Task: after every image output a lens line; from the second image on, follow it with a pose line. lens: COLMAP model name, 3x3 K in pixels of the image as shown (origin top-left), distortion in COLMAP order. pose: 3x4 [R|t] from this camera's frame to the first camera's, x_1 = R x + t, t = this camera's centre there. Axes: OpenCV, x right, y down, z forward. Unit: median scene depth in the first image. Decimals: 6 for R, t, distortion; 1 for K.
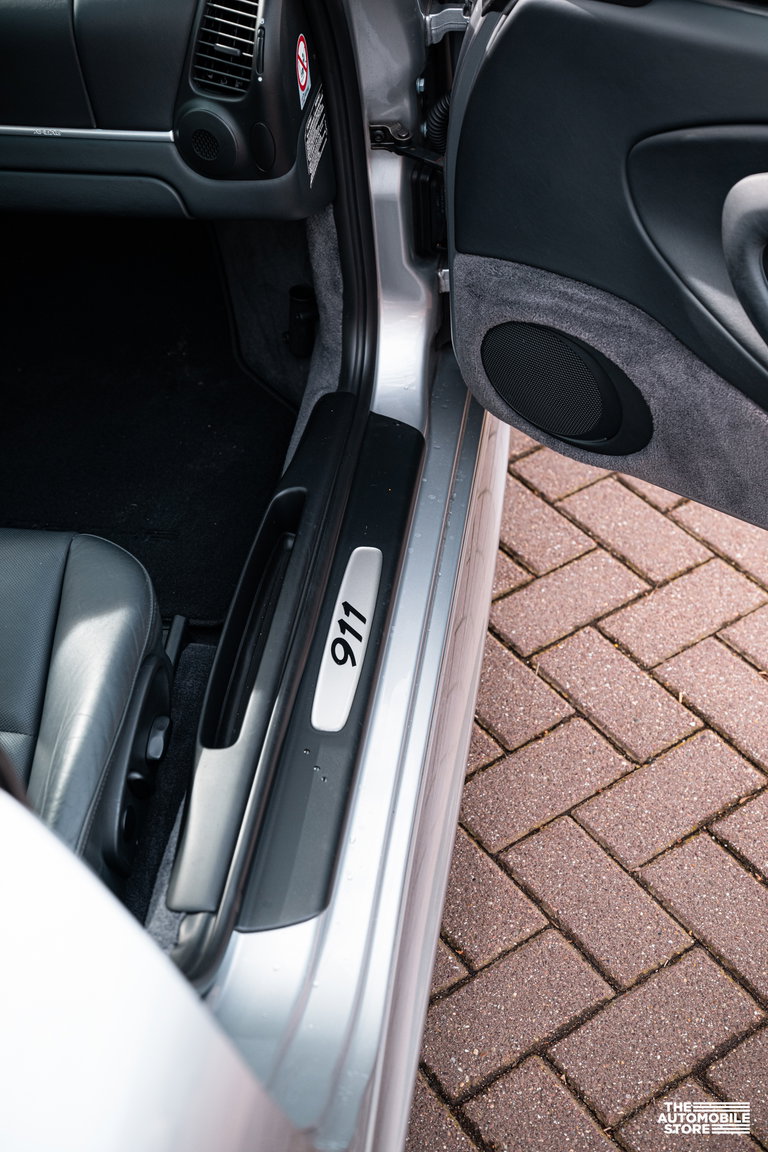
lens RADIAL K [[1697.9, 0, 386.3], [0, 1697.9, 578.8], [0, 0, 1]] dist [0.192273, 0.000000]
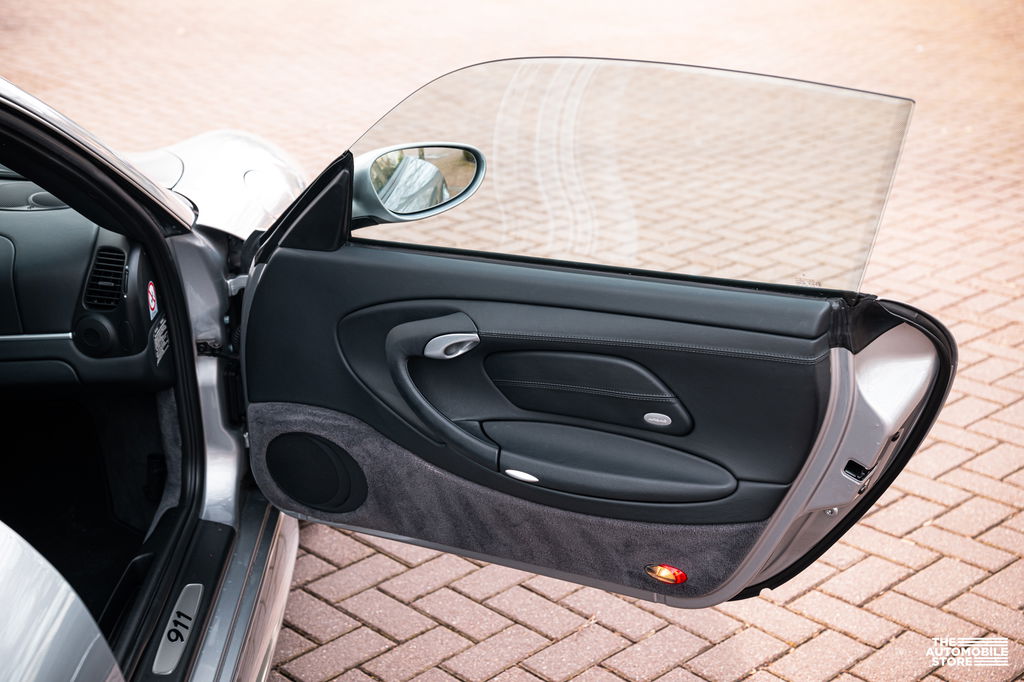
lens RADIAL K [[1523.0, 0, 511.8], [0, 1523.0, 338.6], [0, 0, 1]] dist [0.320110, 0.000000]
pose [[0.986521, -0.030100, 0.160840, 0.053482], [0.091542, 0.916250, -0.390007, 0.360139], [-0.135631, 0.399474, 0.906656, -0.429030]]
